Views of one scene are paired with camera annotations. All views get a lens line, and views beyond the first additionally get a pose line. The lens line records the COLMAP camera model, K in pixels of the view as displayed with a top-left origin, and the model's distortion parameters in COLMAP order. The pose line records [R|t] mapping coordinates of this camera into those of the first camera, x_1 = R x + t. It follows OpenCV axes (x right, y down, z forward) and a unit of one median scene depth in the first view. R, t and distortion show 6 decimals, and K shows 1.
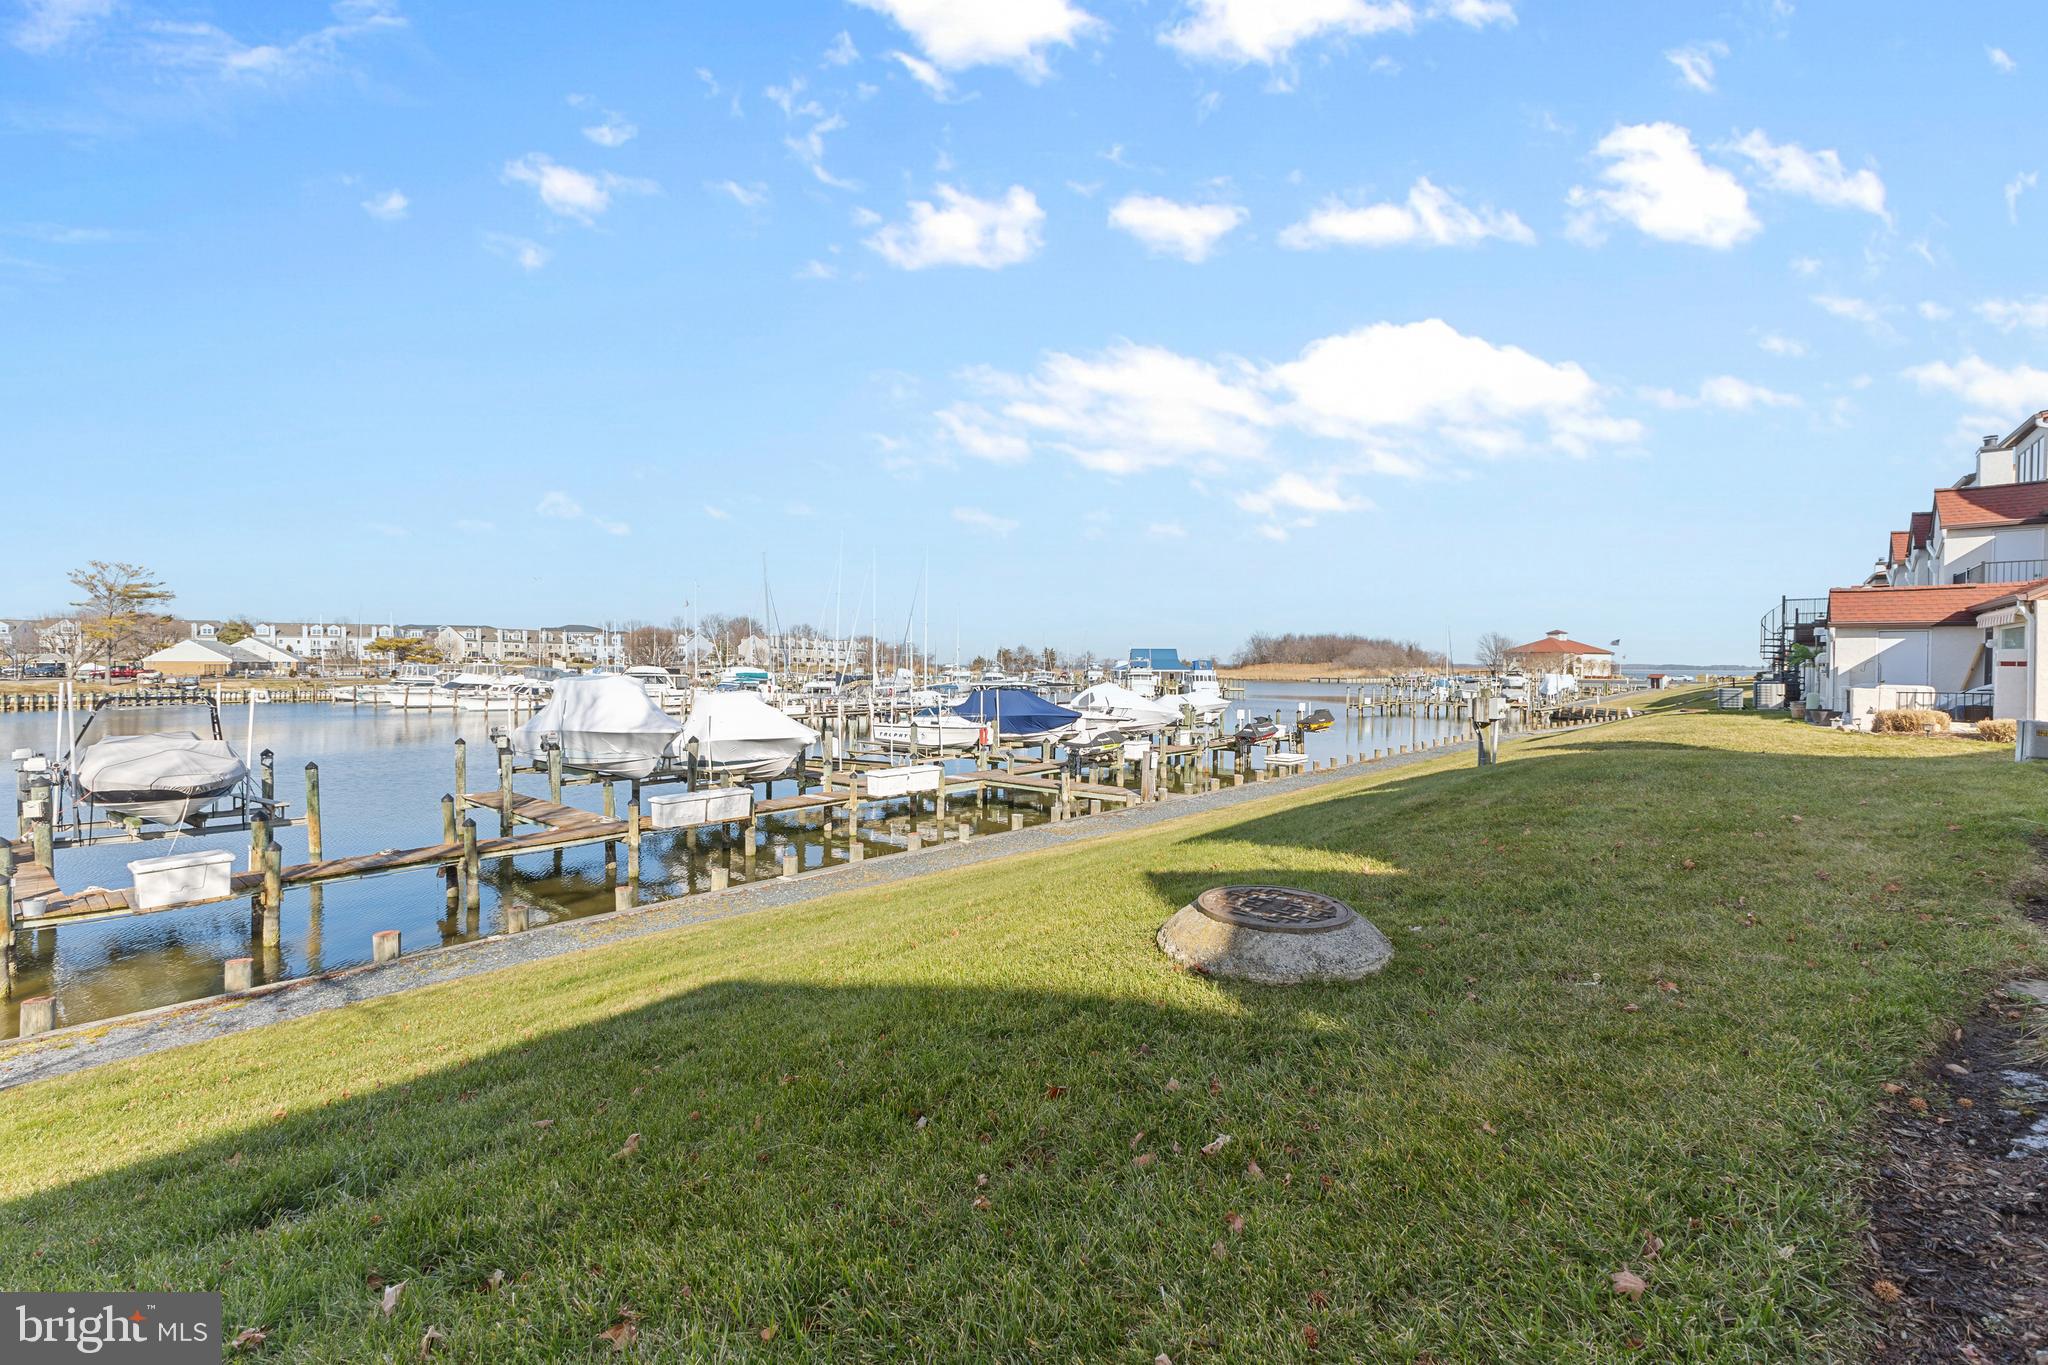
lens RADIAL K [[879.3, 0, 1025.8], [0, 879.3, 674.0], [0, 0, 1]] dist [0.017998, -0.005485]
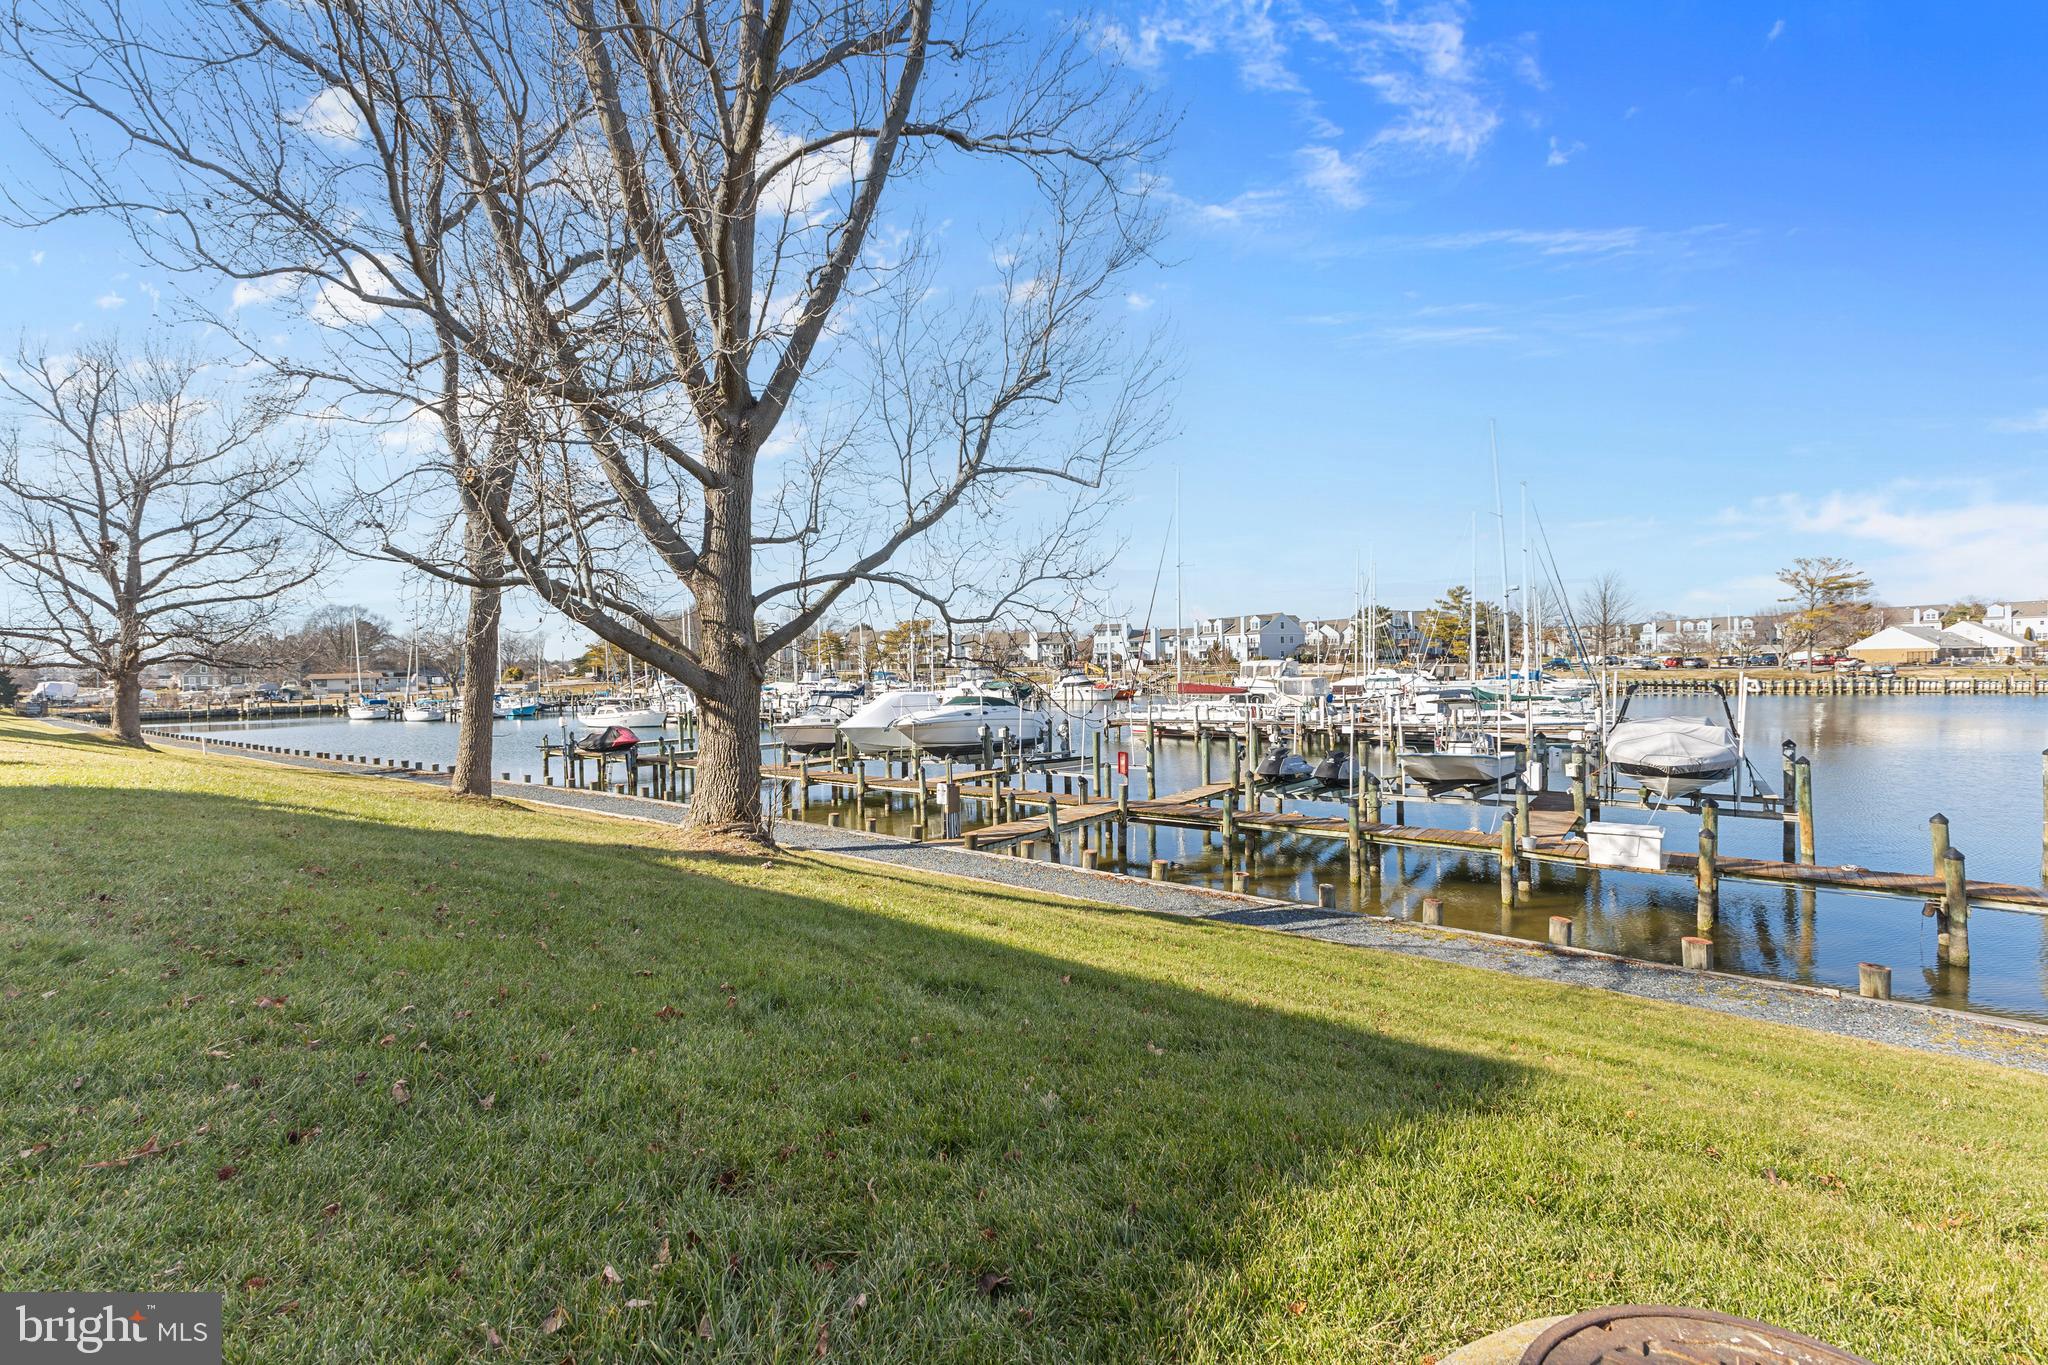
lens RADIAL K [[879.3, 0, 1025.8], [0, 879.3, 674.0], [0, 0, 1]] dist [0.017998, -0.005485]
pose [[0.019486, 0.005319, -0.999796, 0.097072], [0.008492, 0.999949, 0.005485, -0.000327], [0.999774, -0.008597, 0.019440, 0.130638]]
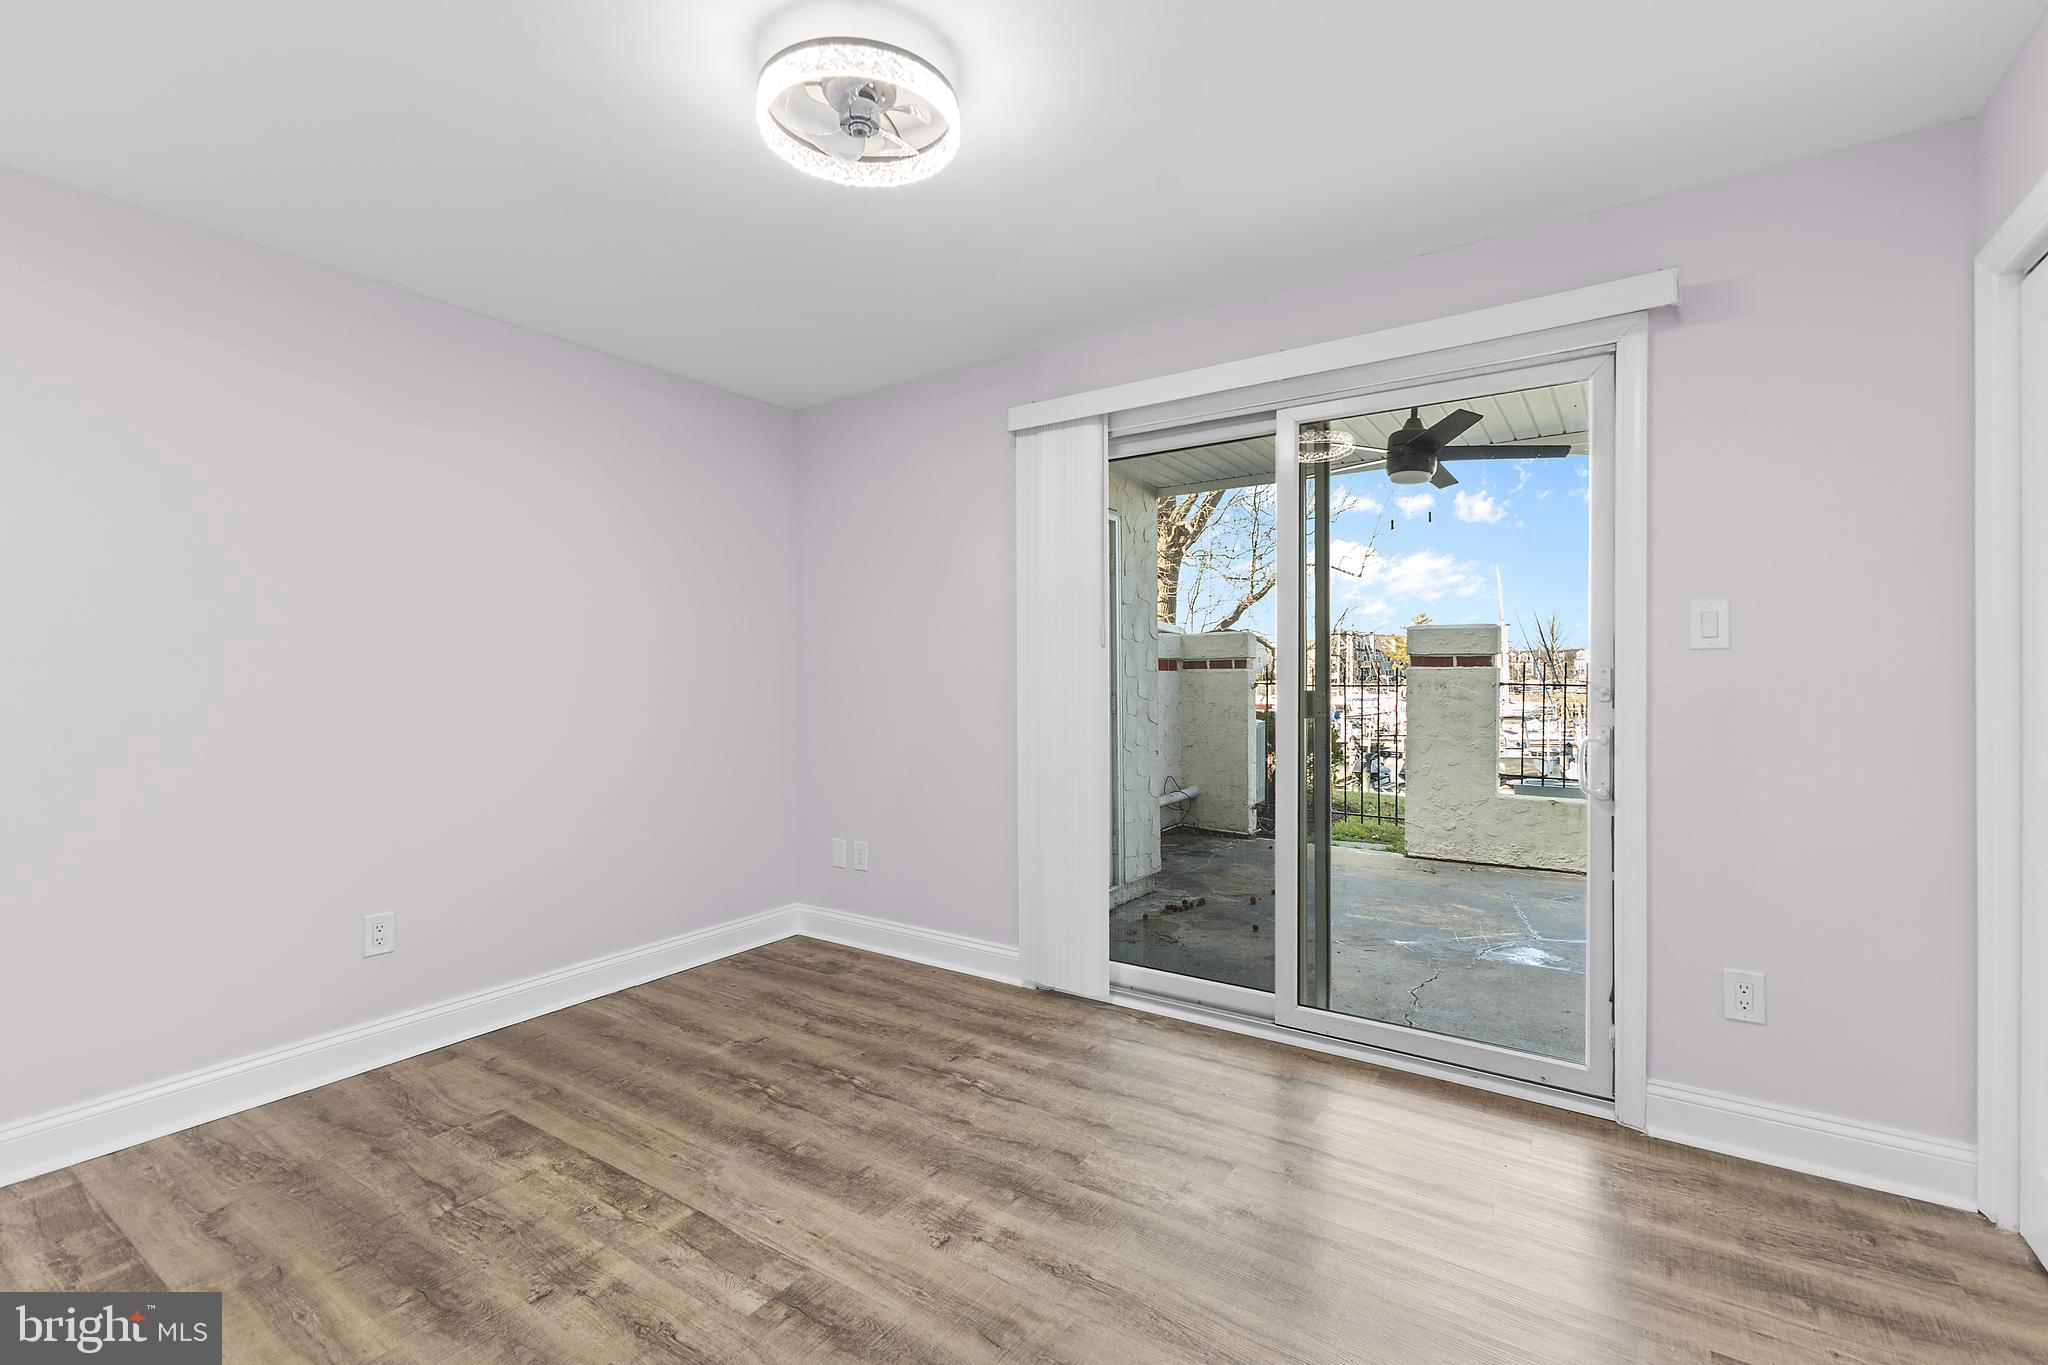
lens RADIAL K [[899.5, 0, 1024.7], [0, 899.5, 680.3], [0, 0, 1]] dist [0.010094, -0.000212]
pose [[0.087341, -0.003096, -0.996174, 0.385352], [-0.009598, 0.999946, -0.003949, -0.005165], [0.996132, 0.009907, 0.087307, -0.201879]]
